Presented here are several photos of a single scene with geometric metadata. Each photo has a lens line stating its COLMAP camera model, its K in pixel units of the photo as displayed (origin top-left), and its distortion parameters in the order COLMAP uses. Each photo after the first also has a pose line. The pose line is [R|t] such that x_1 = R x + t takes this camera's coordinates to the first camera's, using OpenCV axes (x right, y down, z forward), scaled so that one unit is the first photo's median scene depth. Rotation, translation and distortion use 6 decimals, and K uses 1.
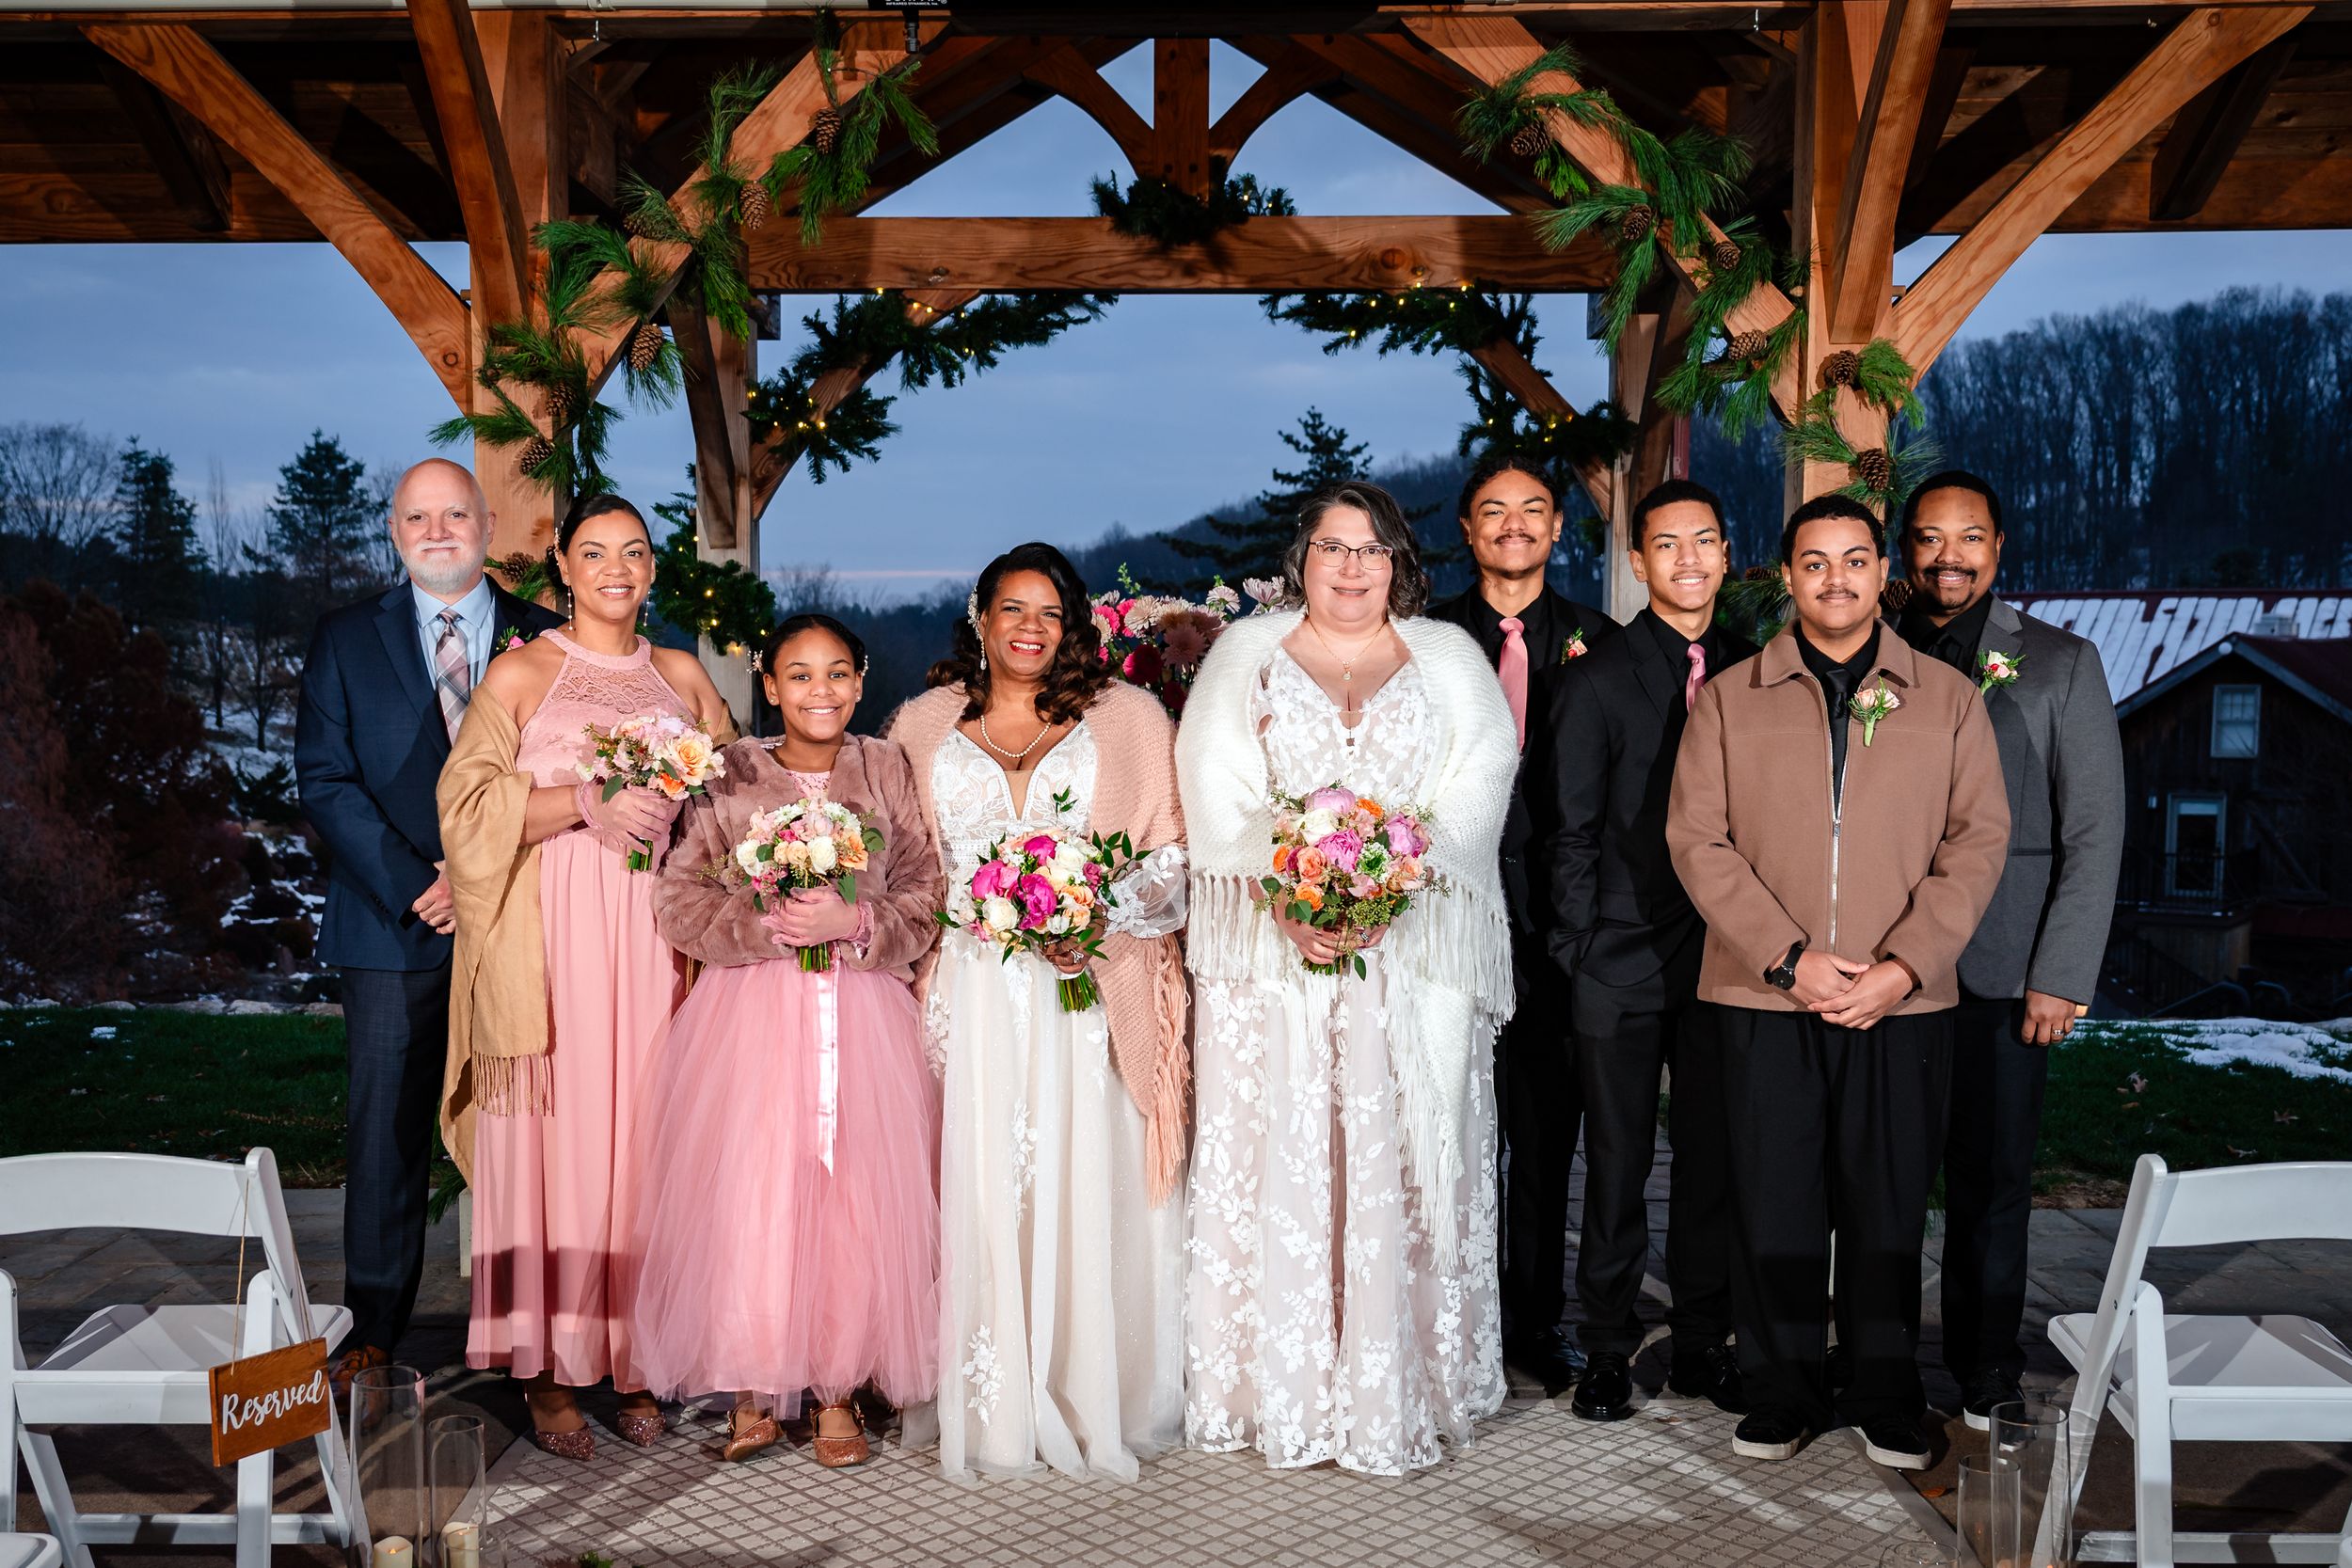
lens RADIAL K [[2260.8, 0, 1178.1], [0, 2260.8, 816.0], [0, 0, 1]] dist [0.008463, -0.002888]
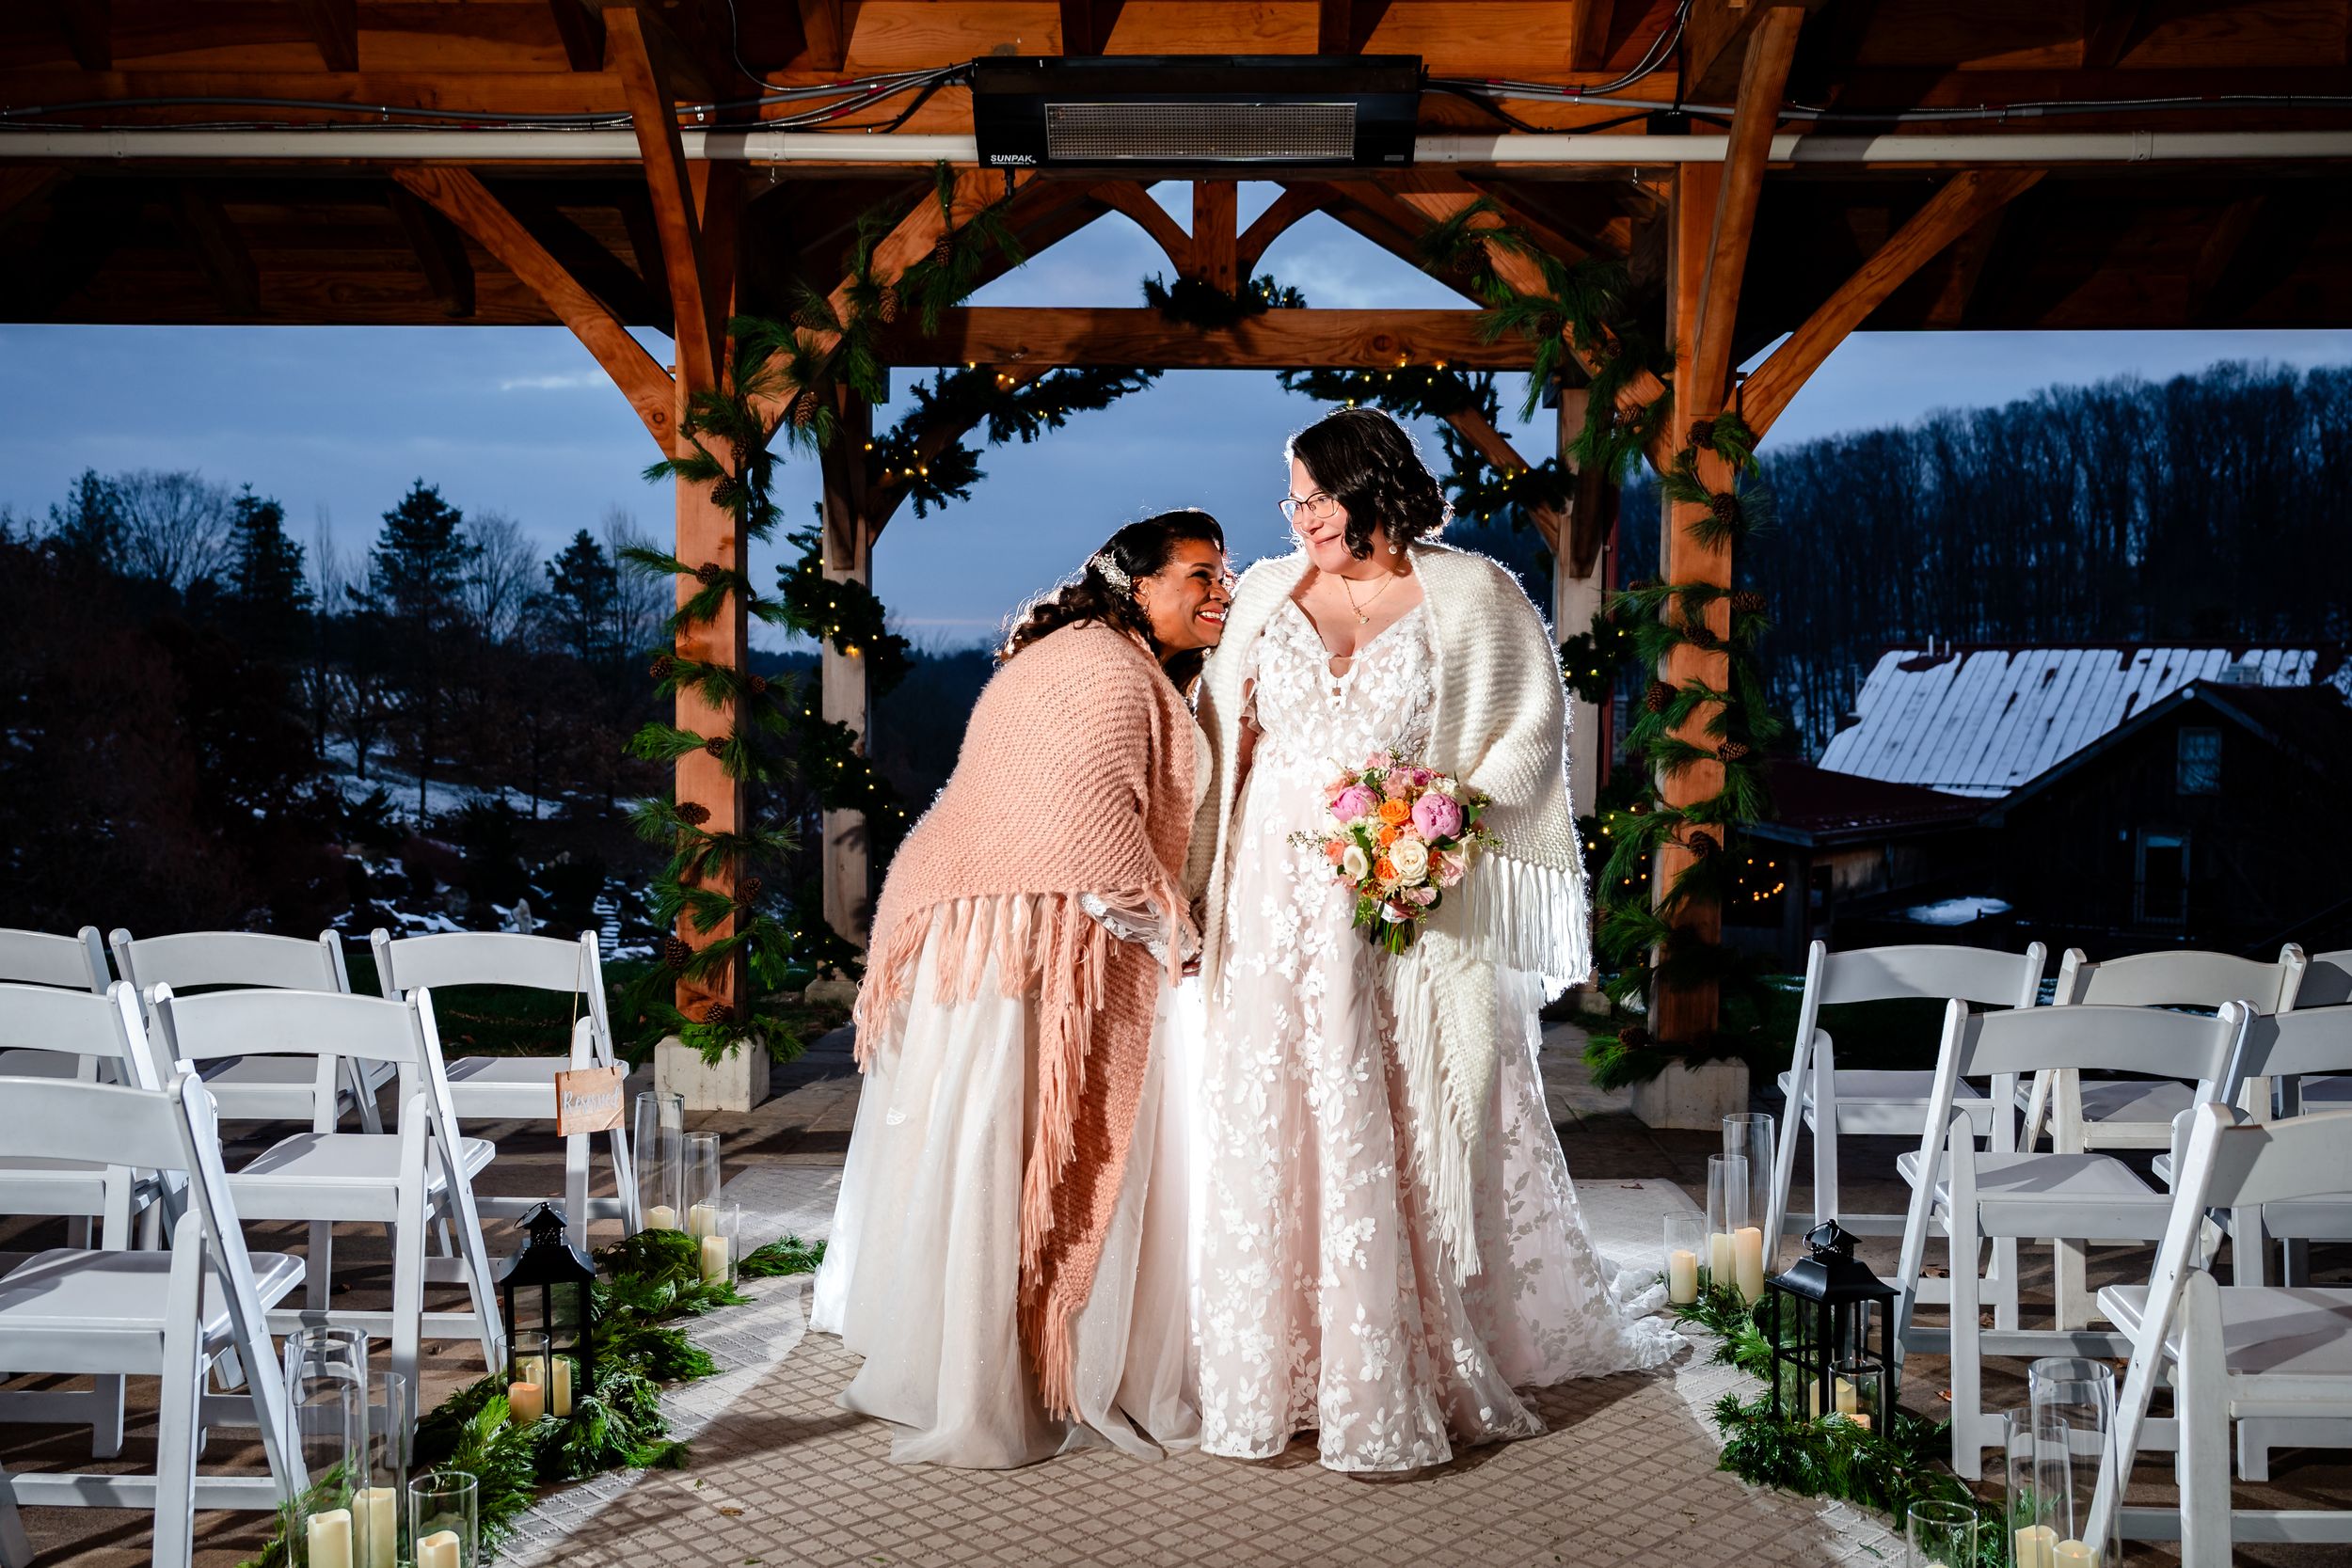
lens RADIAL K [[2166.7, 0, 1247.8], [0, 2166.7, 788.5], [0, 0, 1]] dist [0.006347, 0.002752]
pose [[0.999922, 0.006764, 0.010463, 0.009413], [-0.006438, 0.999505, -0.030805, 0.037307], [-0.010666, 0.030736, 0.999471, -0.189966]]
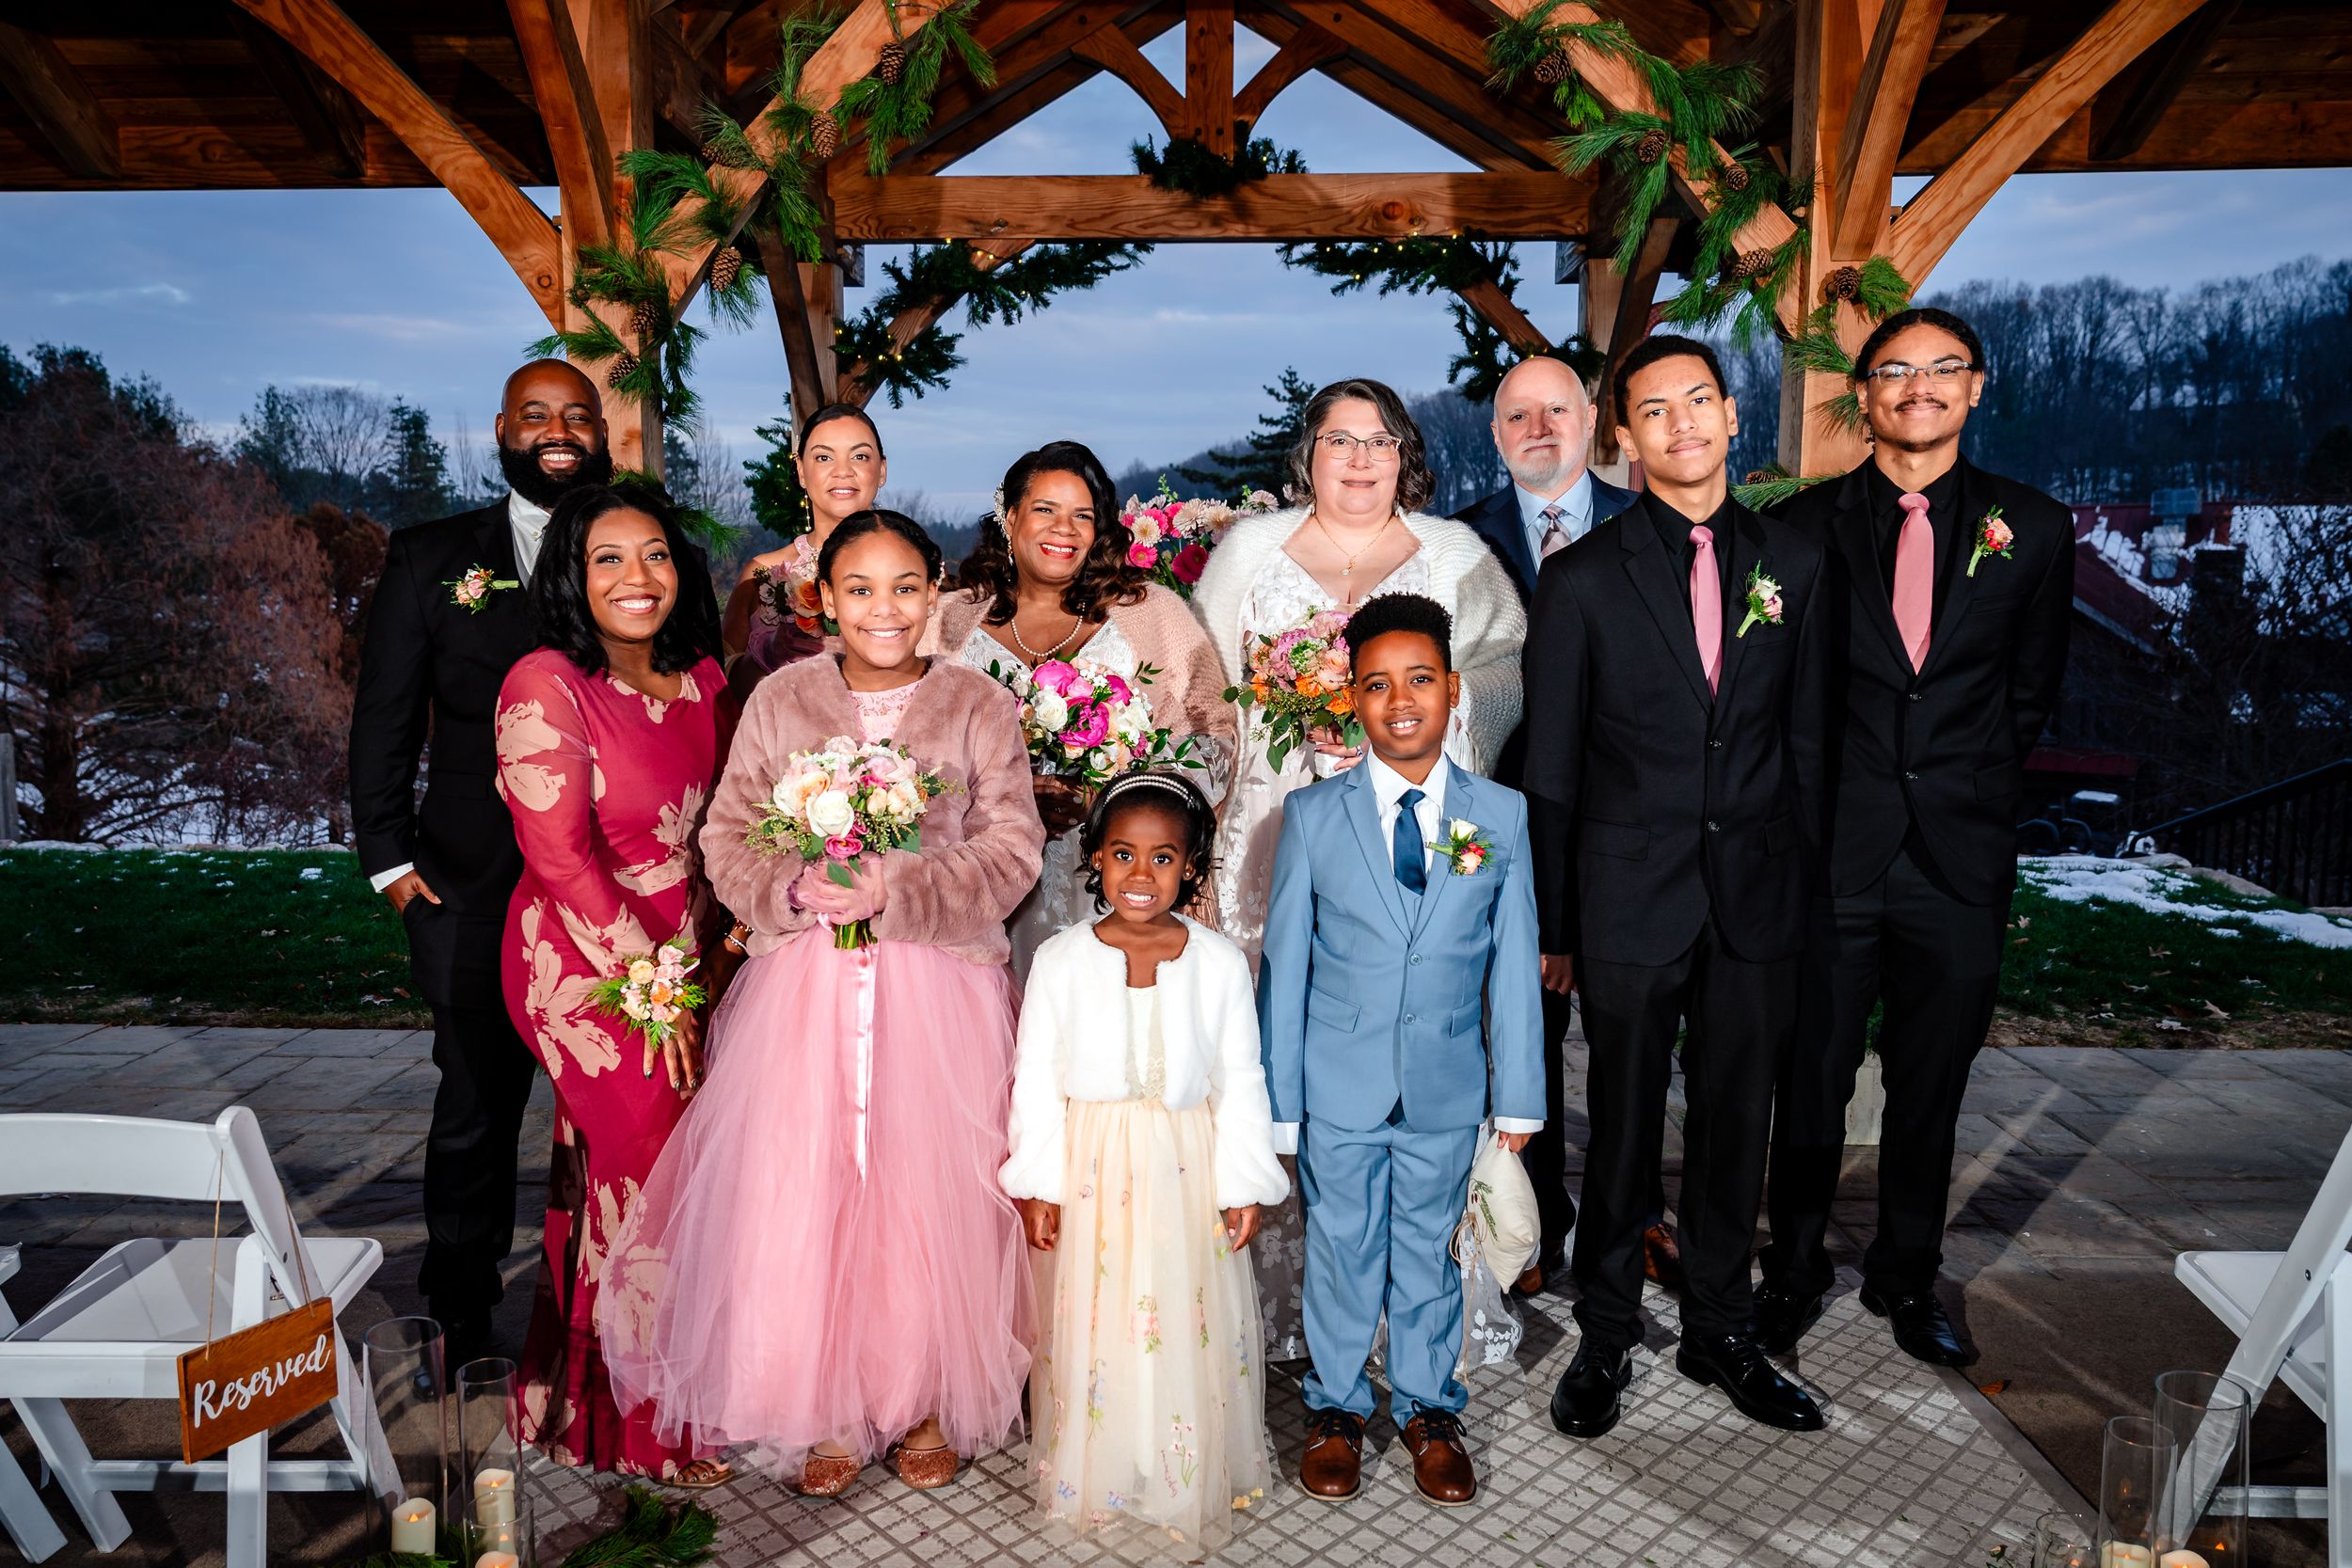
lens RADIAL K [[1671.9, 0, 1166.6], [0, 1671.9, 736.1], [0, 0, 1]] dist [0.000064, 0.004013]
pose [[0.999951, -0.001439, -0.009838, -0.012437], [0.001779, 0.999398, 0.034661, -0.008695], [0.009782, -0.034677, 0.999351, 0.139196]]
